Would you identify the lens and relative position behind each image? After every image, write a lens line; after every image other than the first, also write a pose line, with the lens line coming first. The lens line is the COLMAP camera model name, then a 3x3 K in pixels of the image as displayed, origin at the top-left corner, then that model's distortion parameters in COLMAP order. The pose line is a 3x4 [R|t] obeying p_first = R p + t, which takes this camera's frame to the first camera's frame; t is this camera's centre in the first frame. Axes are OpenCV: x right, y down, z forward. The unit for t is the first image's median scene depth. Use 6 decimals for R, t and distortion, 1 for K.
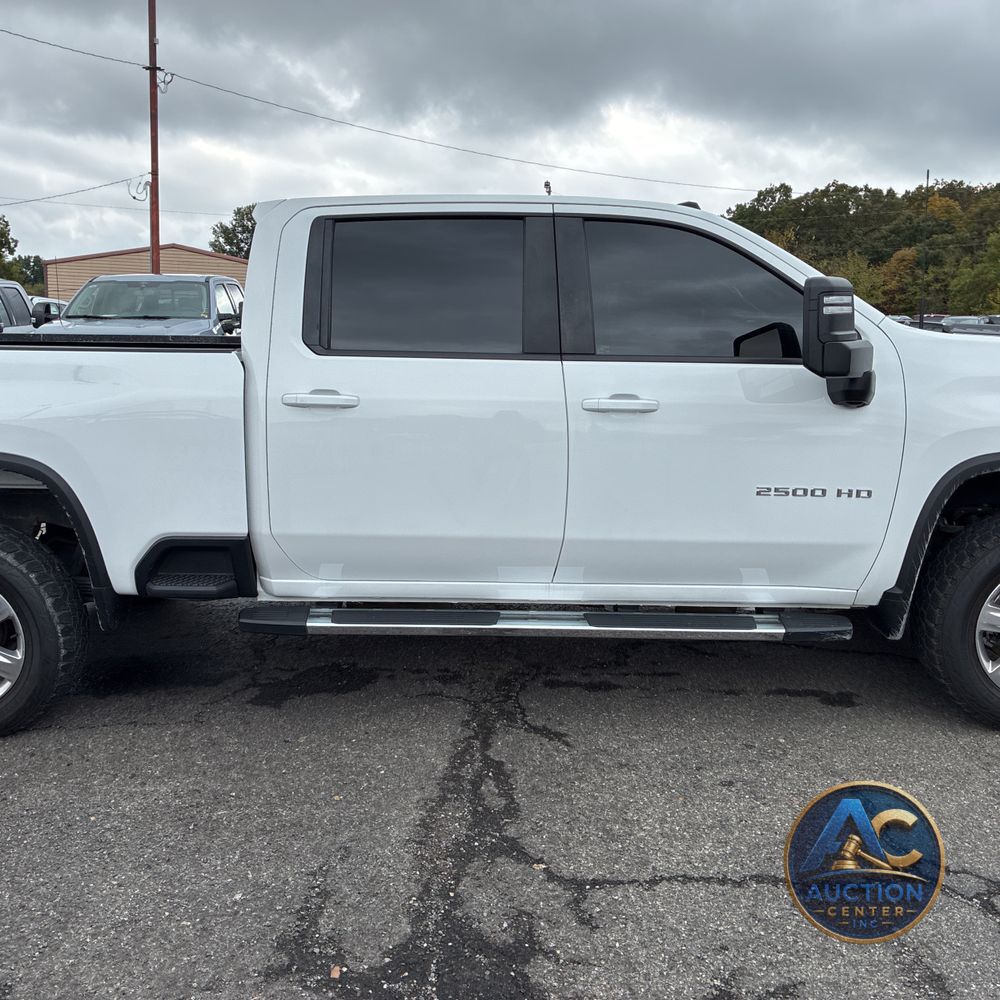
lens RADIAL K [[1012.7, 0, 484.6], [0, 1012.7, 502.9], [0, 0, 1]] dist [0.023444, 0.000000]
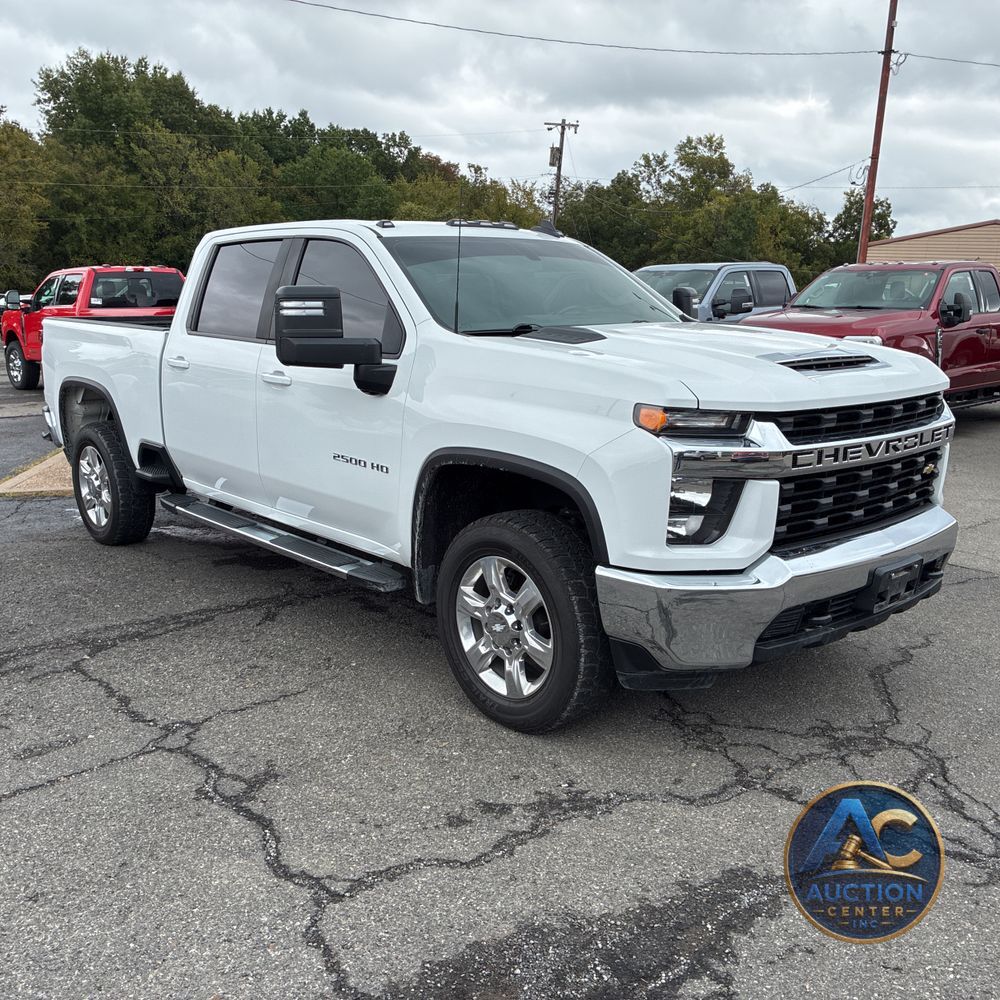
lens RADIAL K [[1012.7, 0, 496.0], [0, 1012.7, 503.5], [0, 0, 1]] dist [0.023444, 0.000000]
pose [[0.674958, 0.155011, -0.721390, 1.173522], [-0.139997, 0.986828, 0.081061, -0.073944], [0.724453, 0.046280, 0.687768, 0.258030]]
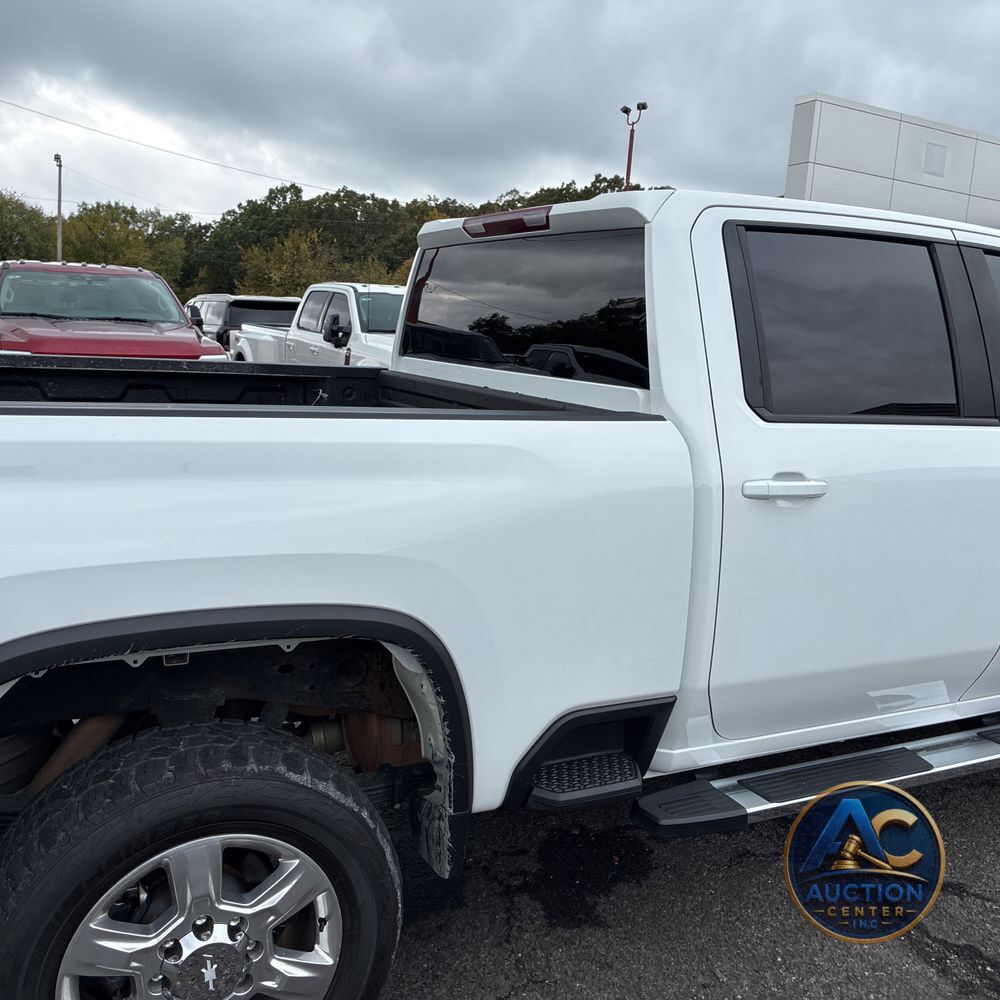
lens RADIAL K [[1012.7, 0, 494.5], [0, 1012.7, 501.7], [0, 0, 1]] dist [0.023444, 0.000000]
pose [[0.881442, -0.042567, 0.470370, -0.586288], [0.040905, 0.999068, 0.013759, -0.097793], [-0.470517, 0.007112, 0.882362, 0.427531]]
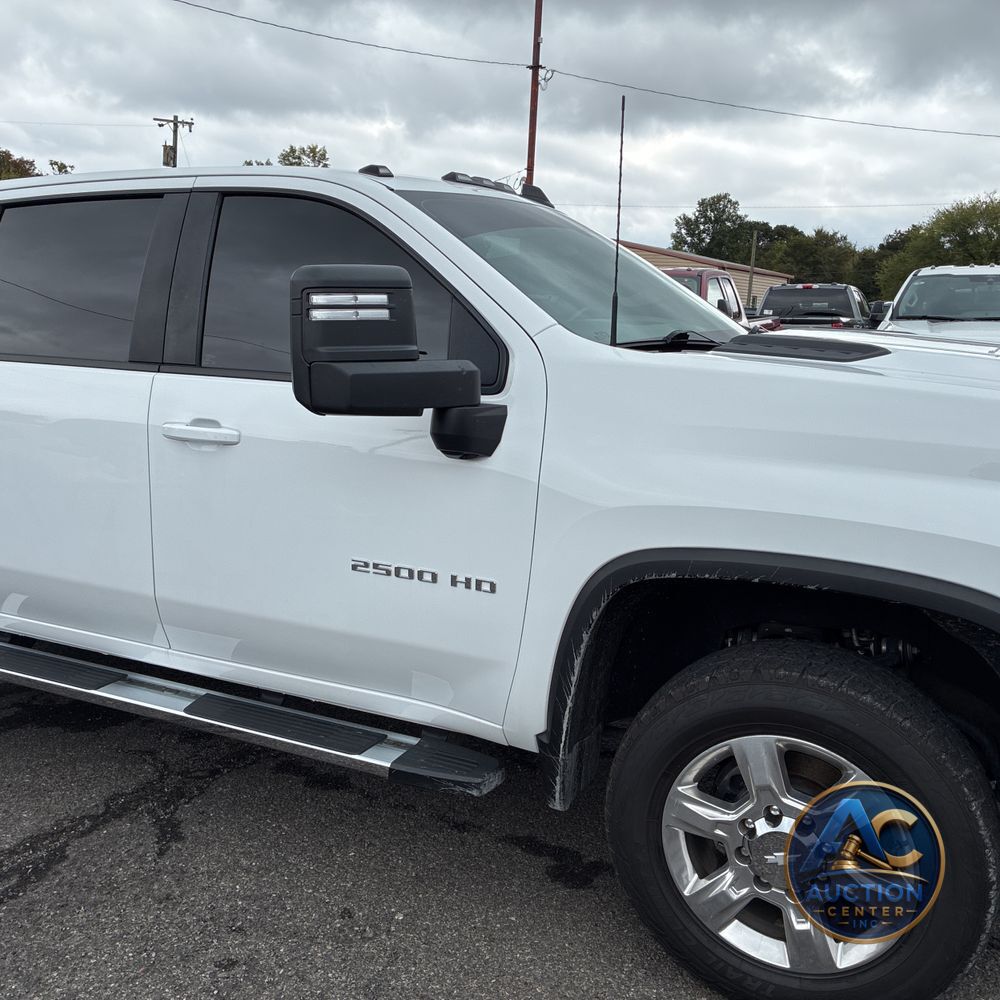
lens RADIAL K [[1012.7, 0, 488.6], [0, 1012.7, 488.4], [0, 0, 1]] dist [0.023444, 0.000000]
pose [[0.900356, 0.082492, -0.427264, 0.586542], [-0.084599, 0.996316, 0.014086, -0.074430], [0.426852, 0.023464, 0.904017, 0.351103]]
